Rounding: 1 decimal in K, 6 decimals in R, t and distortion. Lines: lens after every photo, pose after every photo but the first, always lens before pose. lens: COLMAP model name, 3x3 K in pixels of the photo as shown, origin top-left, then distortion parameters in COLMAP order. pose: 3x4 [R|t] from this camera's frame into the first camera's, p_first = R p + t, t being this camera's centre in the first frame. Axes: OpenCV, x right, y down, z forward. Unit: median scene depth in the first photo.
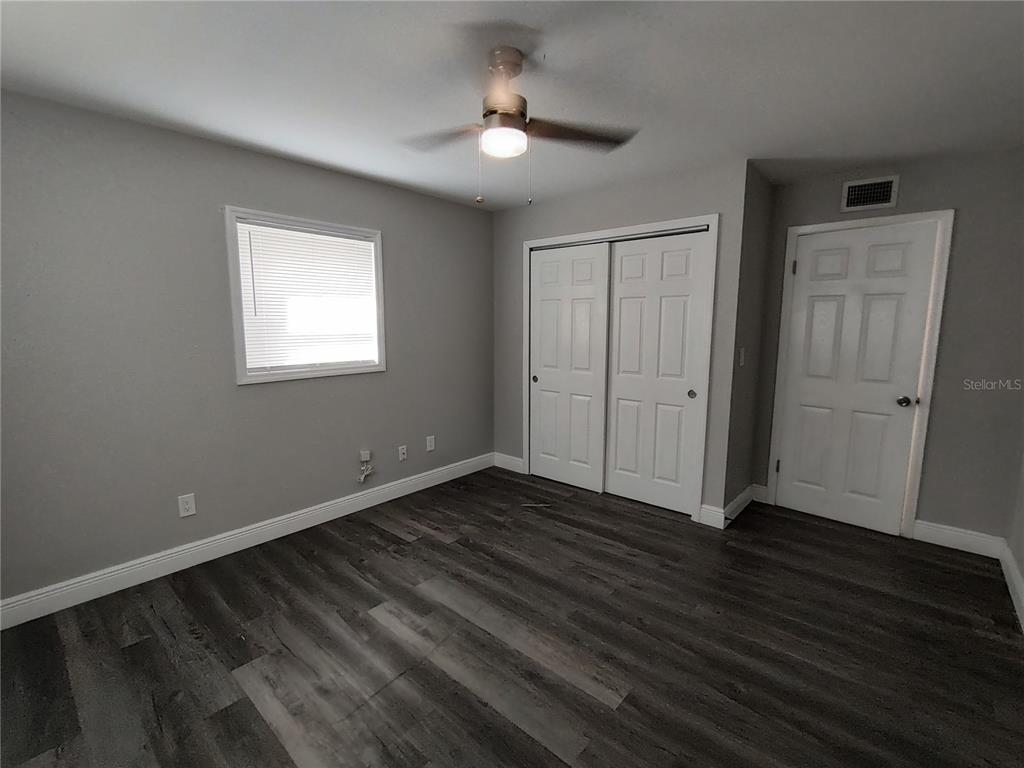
lens RADIAL K [[467.5, 0, 519.5], [0, 467.5, 386.1], [0, 0, 1]] dist [-0.005409, 0.003117]
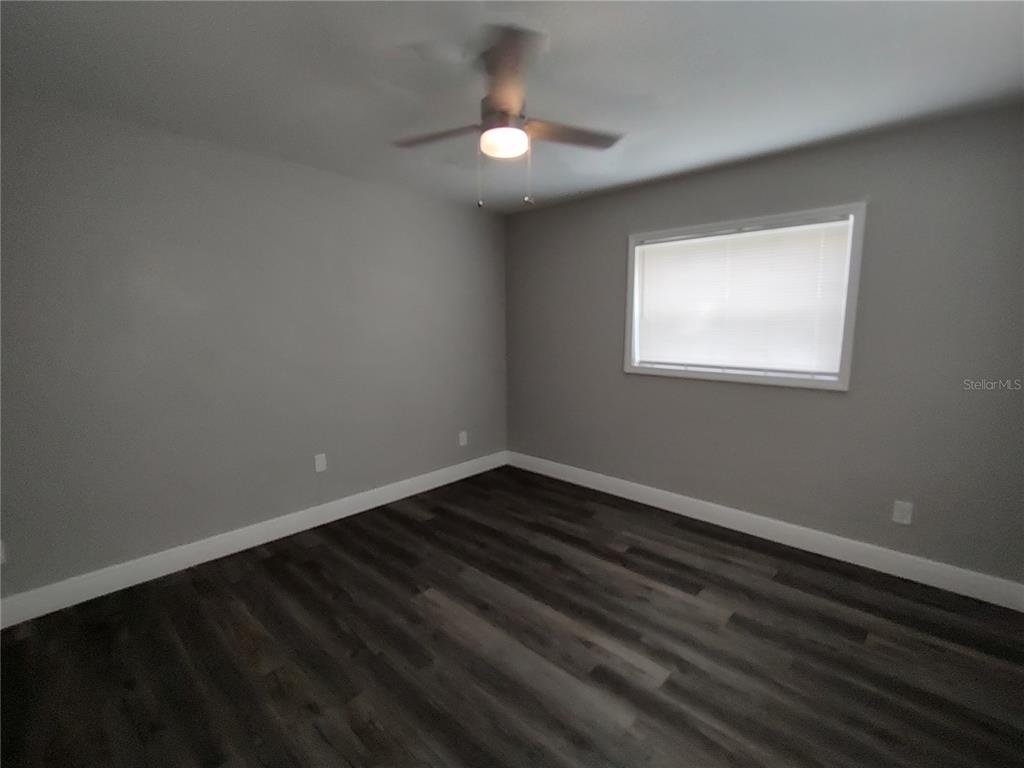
lens RADIAL K [[467.5, 0, 509.4], [0, 467.5, 380.3], [0, 0, 1]] dist [-0.005409, 0.003117]
pose [[-0.998975, -0.005336, 0.044958, -0.052246], [0.006710, 0.964617, 0.263571, -0.165081], [-0.044773, 0.263603, -0.963592, 1.171253]]
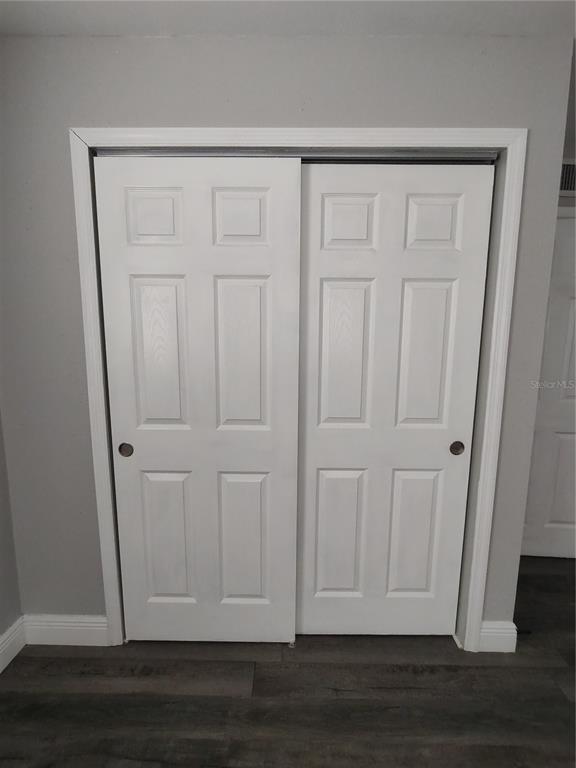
lens RADIAL K [[350.7, 0, 291.1], [0, 350.7, 383.1], [0, 0, 1]] dist [-0.005409, 0.003117]
pose [[0.767225, -0.089105, 0.635158, -0.070415], [0.083706, 0.995743, 0.038581, -0.102618], [-0.635892, 0.023566, 0.771418, 0.802404]]
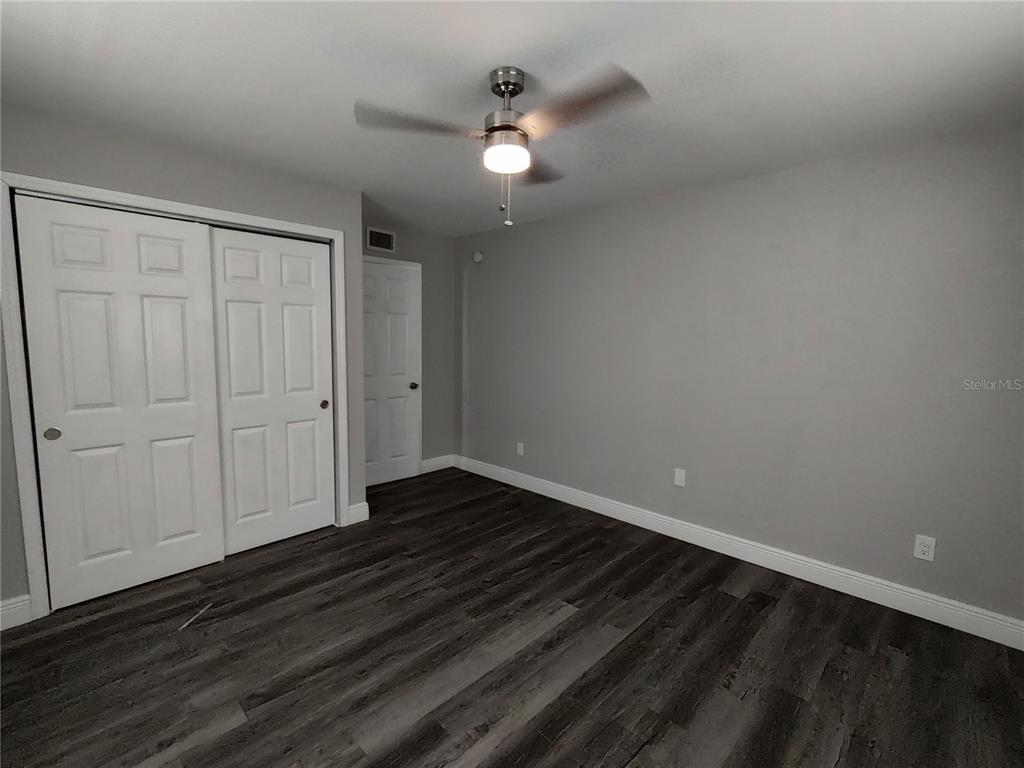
lens RADIAL K [[467.5, 0, 512.6], [0, 467.5, 382.4], [0, 0, 1]] dist [-0.005409, 0.003117]
pose [[0.052047, -0.105642, 0.993041, -0.603551], [0.121479, 0.987674, 0.098704, -0.080982], [-0.991228, 0.115497, 0.064239, 0.543074]]
